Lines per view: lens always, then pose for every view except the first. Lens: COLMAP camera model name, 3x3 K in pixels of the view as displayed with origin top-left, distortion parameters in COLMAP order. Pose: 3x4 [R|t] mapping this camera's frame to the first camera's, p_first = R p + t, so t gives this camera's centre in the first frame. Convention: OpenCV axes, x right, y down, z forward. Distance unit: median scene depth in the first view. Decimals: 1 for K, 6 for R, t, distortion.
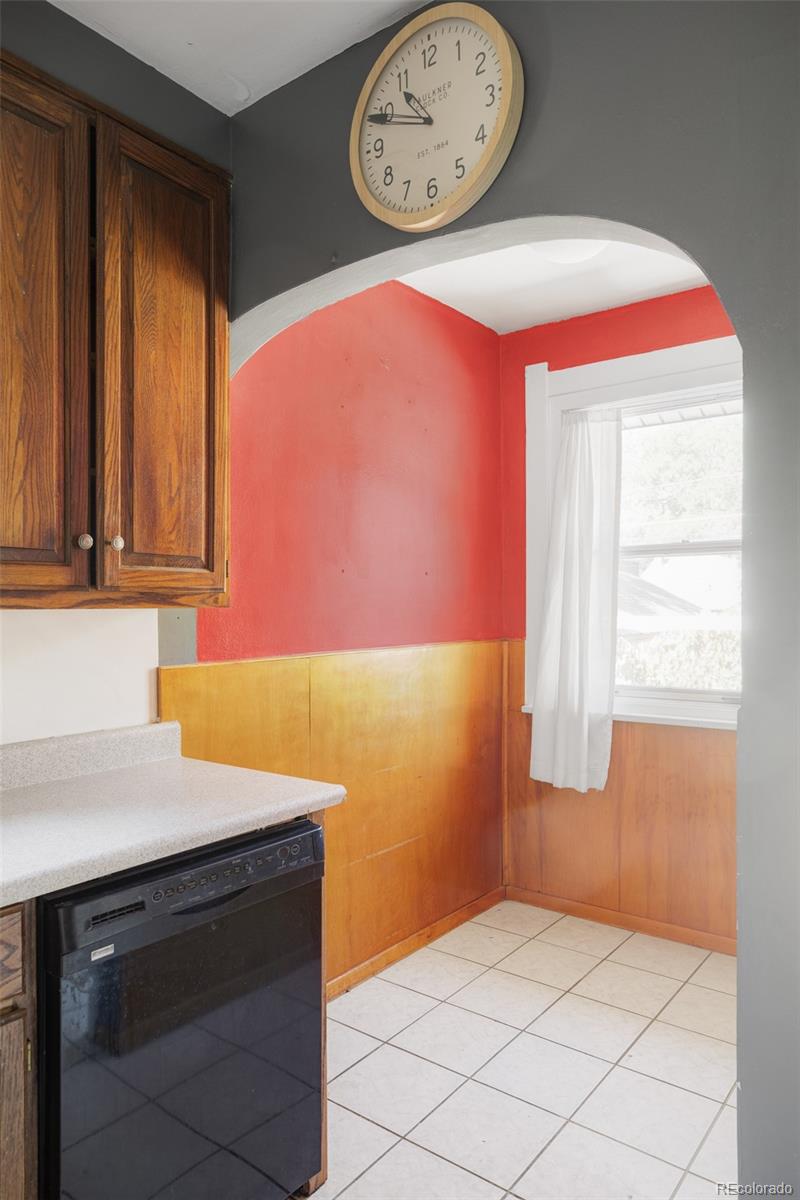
lens RADIAL K [[775.5, 0, 405.3], [0, 775.5, 605.7], [0, 0, 1]] dist [-0.001353, 0.001278]
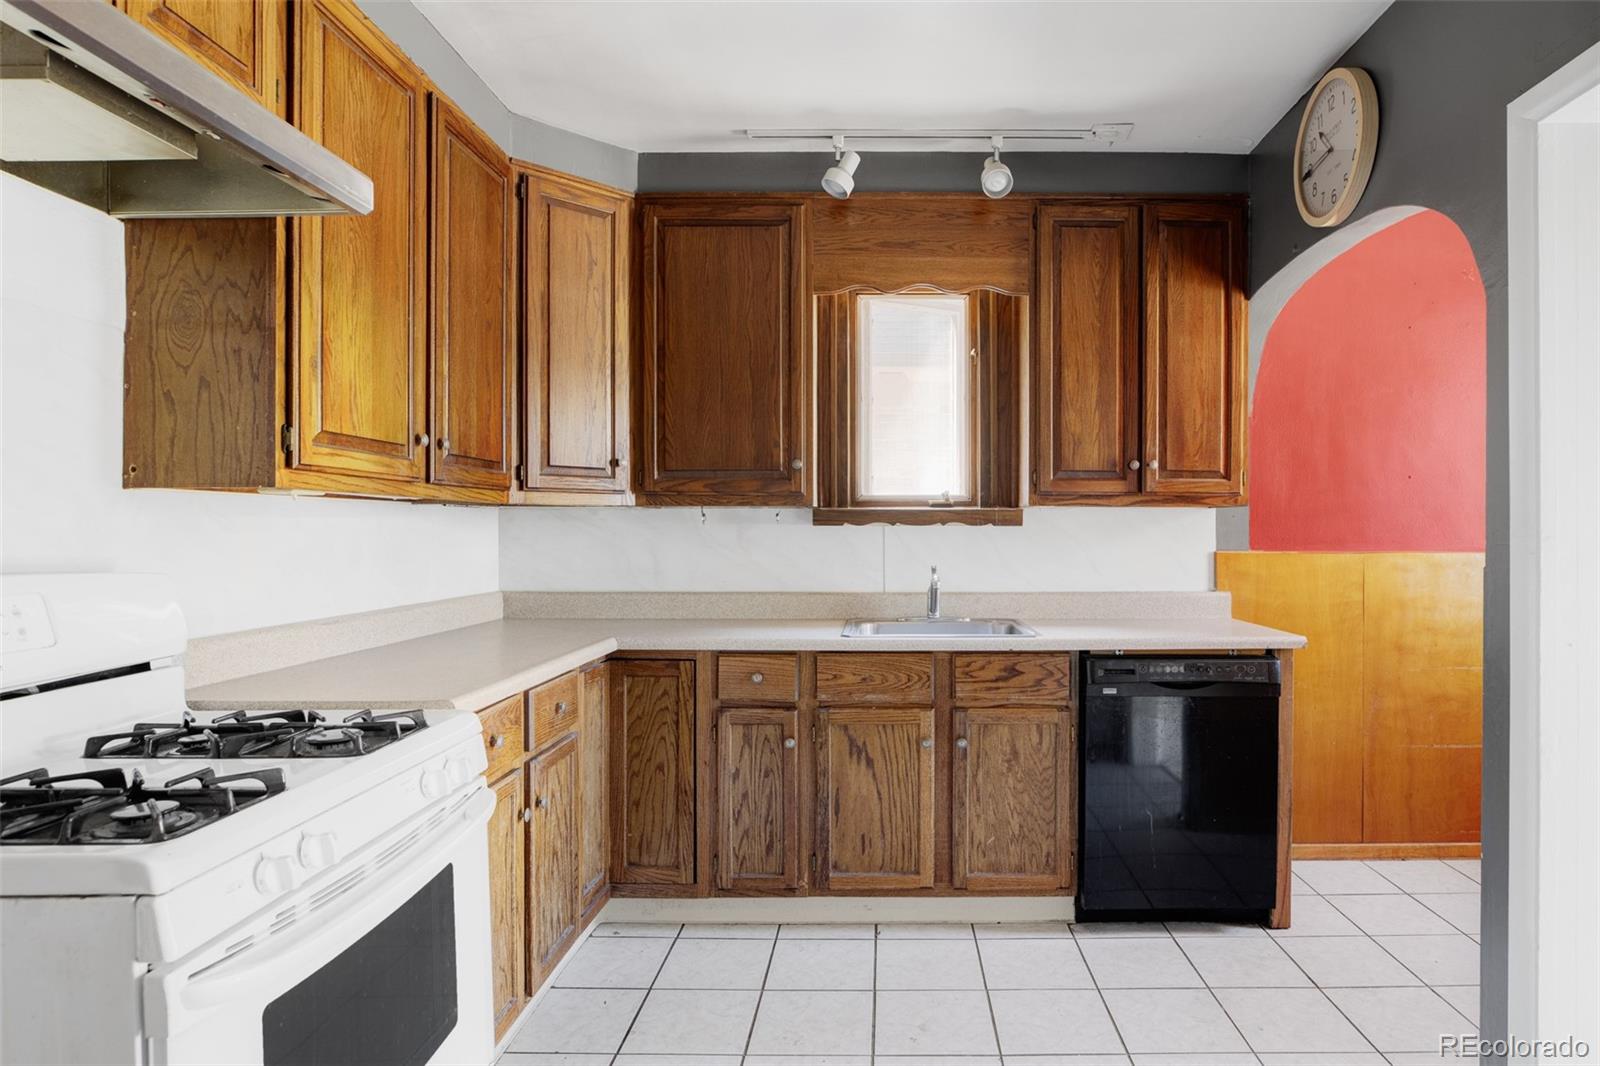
lens RADIAL K [[906.2, 0, 801.7], [0, 906.2, 532.8], [0, 0, 1]] dist [-0.024706, 0.013260]
pose [[0.518028, 0.010107, -0.855304, 0.797558], [-0.014737, 0.999887, 0.002890, 0.061336], [0.855237, 0.011108, 0.518119, -0.551838]]
